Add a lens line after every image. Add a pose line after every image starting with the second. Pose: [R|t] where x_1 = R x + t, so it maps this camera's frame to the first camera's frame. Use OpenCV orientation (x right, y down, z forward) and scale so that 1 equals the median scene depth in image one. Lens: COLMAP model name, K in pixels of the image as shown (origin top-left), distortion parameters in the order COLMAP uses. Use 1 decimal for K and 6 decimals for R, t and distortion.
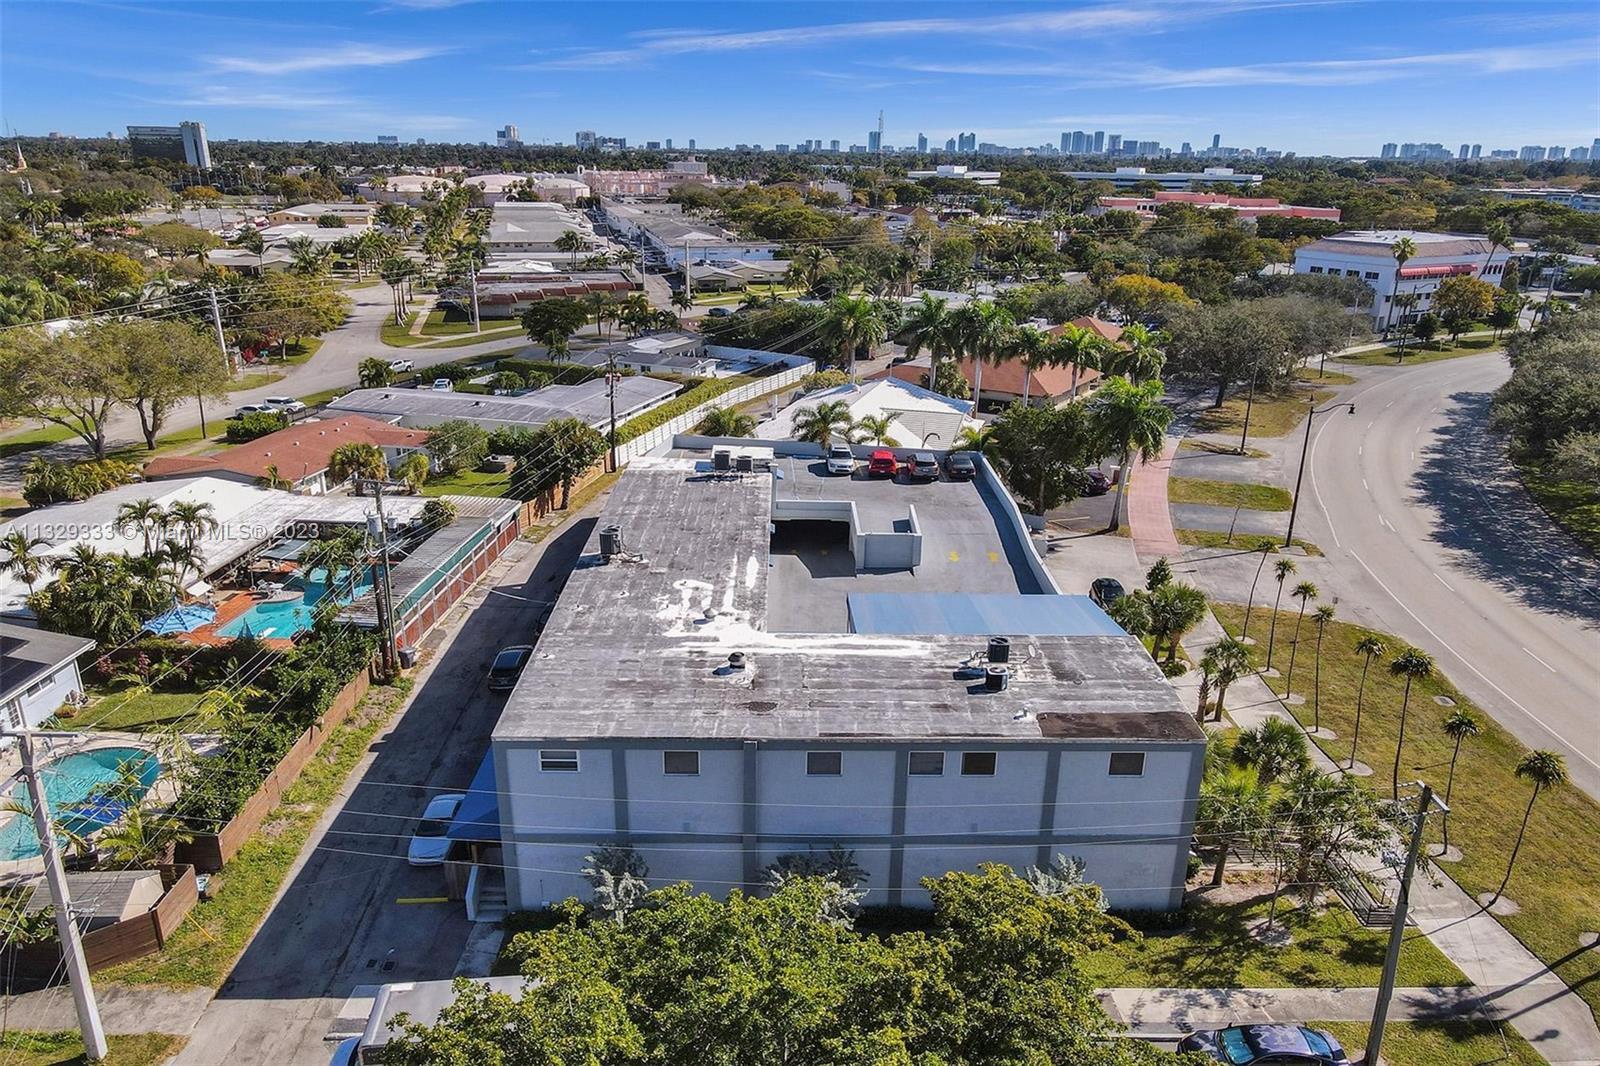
lens RADIAL K [[1132.7, 0, 798.0], [0, 1132.7, 539.1], [0, 0, 1]] dist [0.012481, 0.003790]
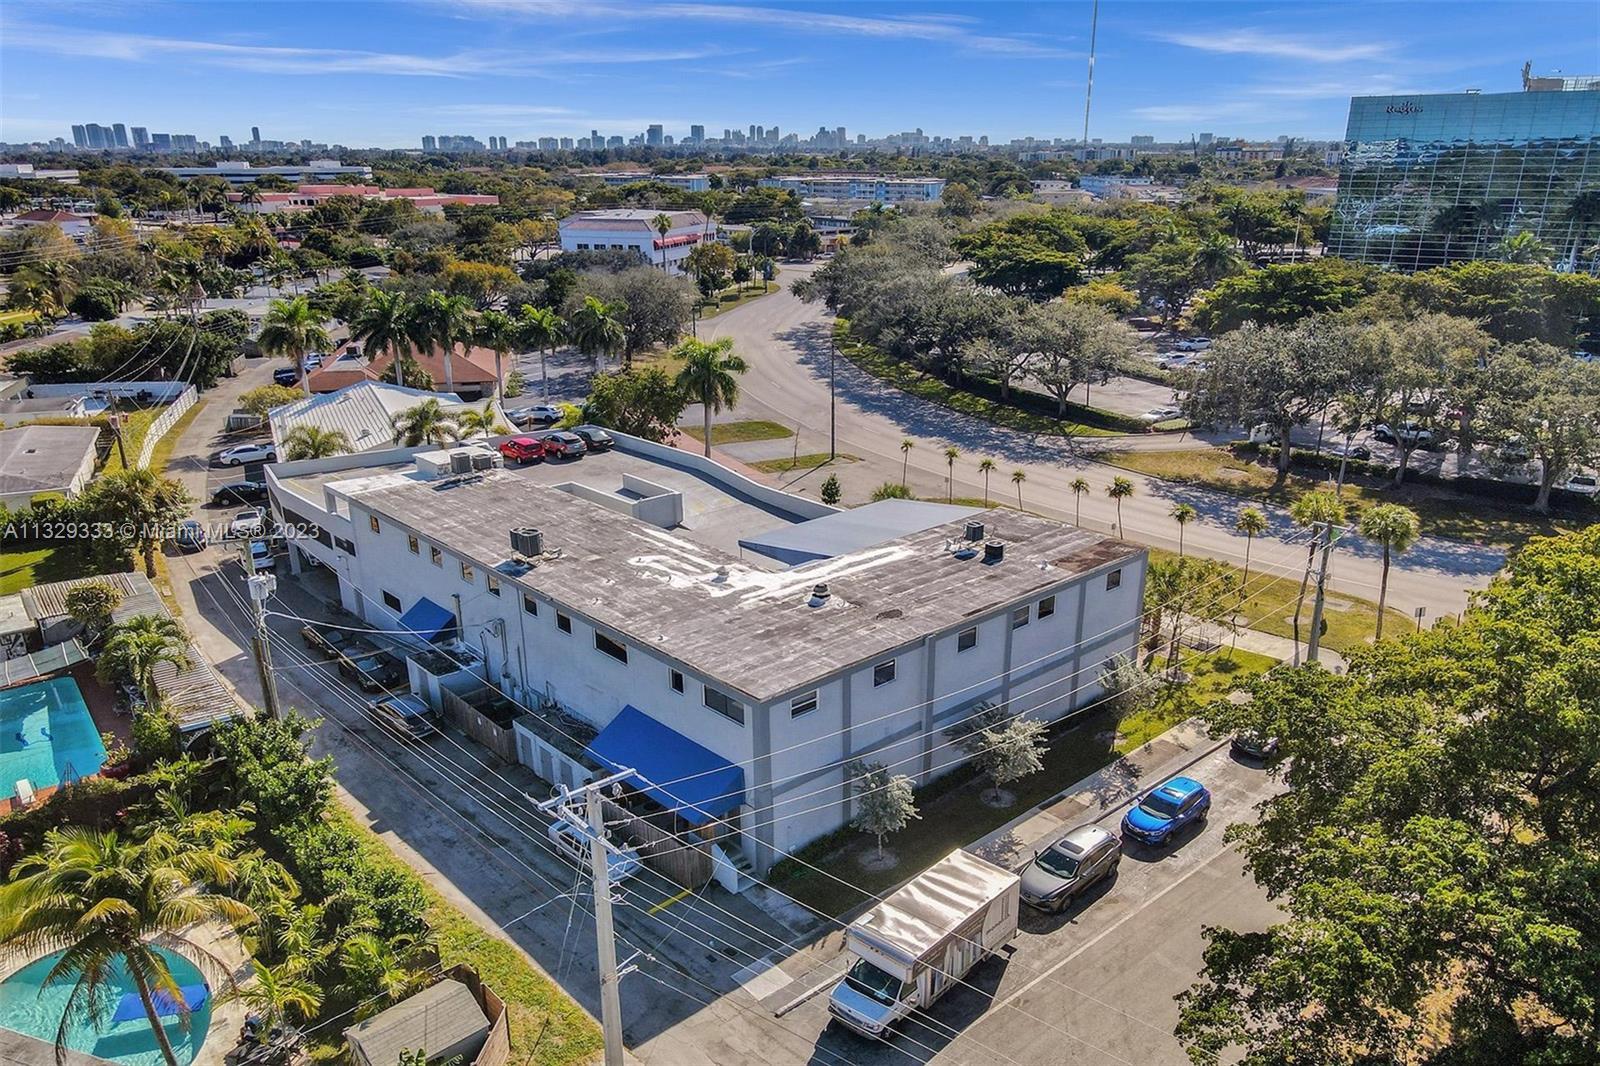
lens RADIAL K [[1132.7, 0, 798.4], [0, 1132.7, 527.6], [0, 0, 1]] dist [0.012481, 0.003790]
pose [[0.772786, -0.219874, 0.595363, -0.629617], [0.221338, 0.972545, 0.071872, -0.033052], [-0.594820, 0.076234, 0.800236, 0.112261]]
